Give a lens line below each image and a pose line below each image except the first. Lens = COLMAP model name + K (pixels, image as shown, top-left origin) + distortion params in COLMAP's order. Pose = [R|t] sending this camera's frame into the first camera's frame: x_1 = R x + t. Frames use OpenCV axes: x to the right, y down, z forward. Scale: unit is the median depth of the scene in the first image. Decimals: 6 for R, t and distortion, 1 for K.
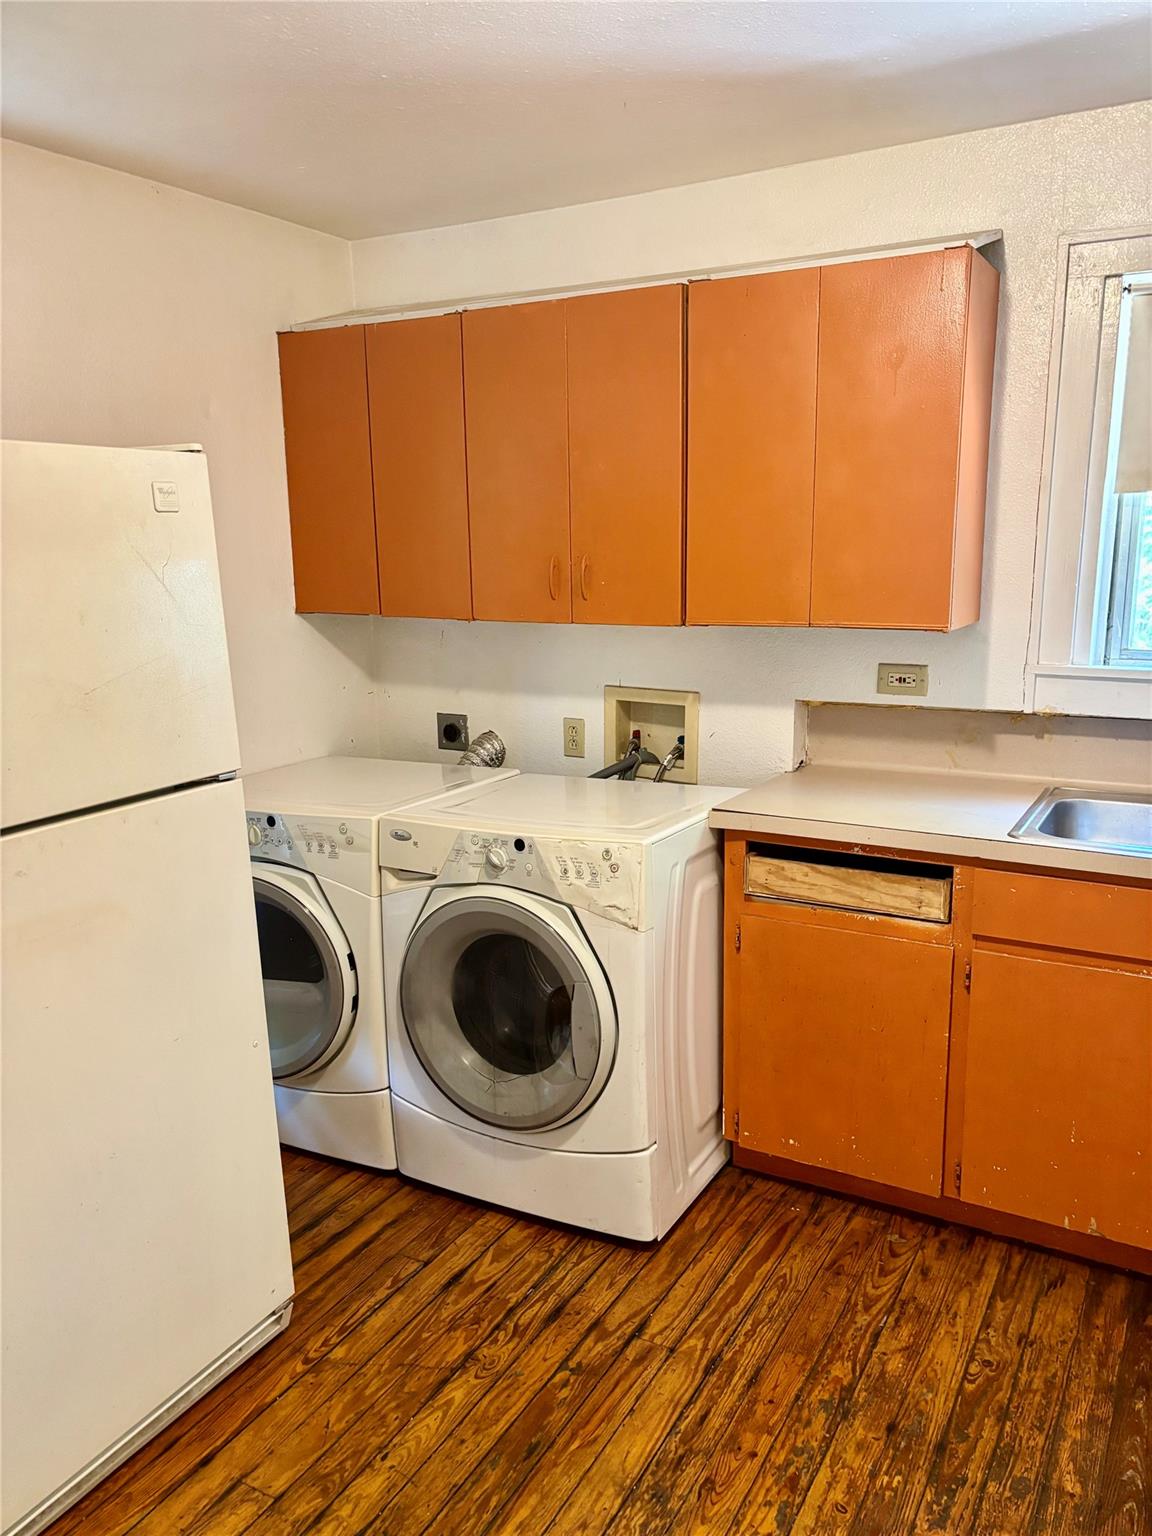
lens RADIAL K [[1157.0, 0, 578.3], [0, 1157.0, 781.1], [0, 0, 1]] dist [0.040048, -0.046768]
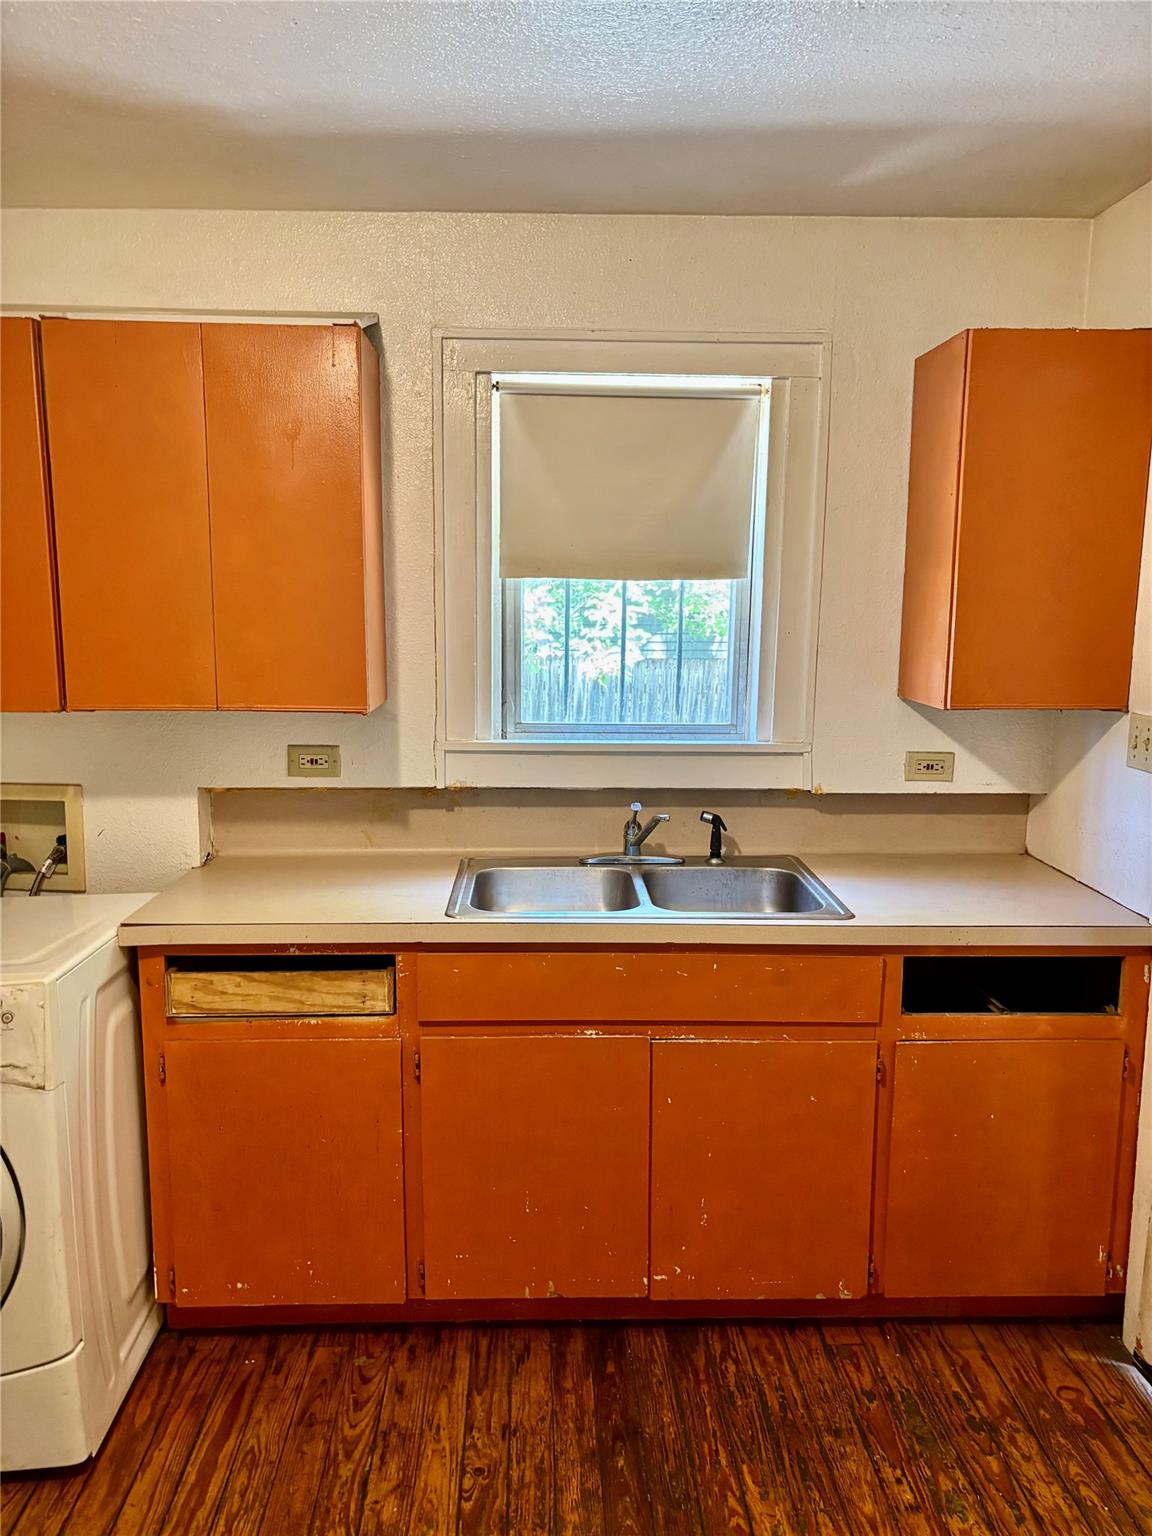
lens RADIAL K [[1157.0, 0, 572.4], [0, 1157.0, 778.6], [0, 0, 1]] dist [0.040048, -0.046768]
pose [[0.853253, -0.061802, 0.517823, -0.041091], [0.088896, 0.995657, -0.027648, -0.032038], [-0.513865, 0.069624, 0.855041, 0.087607]]
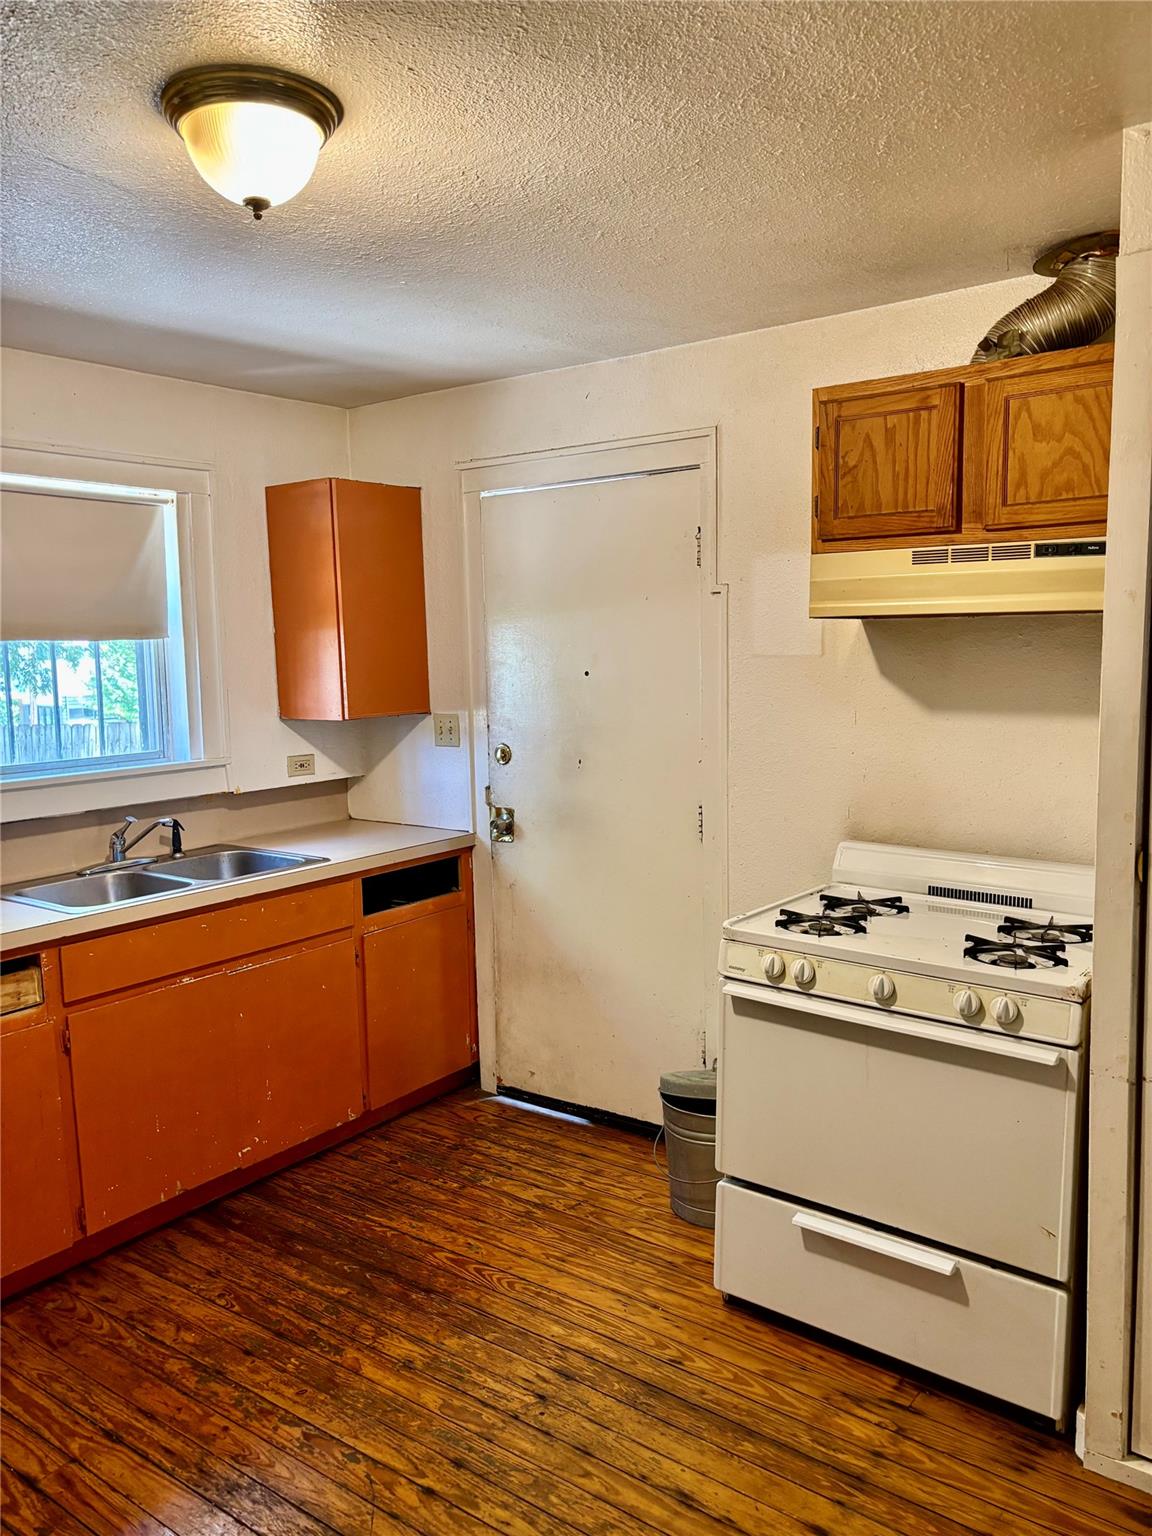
lens RADIAL K [[1157.0, 0, 563.2], [0, 1157.0, 781.6], [0, 0, 1]] dist [0.040048, -0.046768]
pose [[0.141192, -0.107915, 0.984083, -0.721252], [0.231635, 0.970049, 0.073142, -0.056418], [-0.962502, 0.217621, 0.161960, 0.264548]]
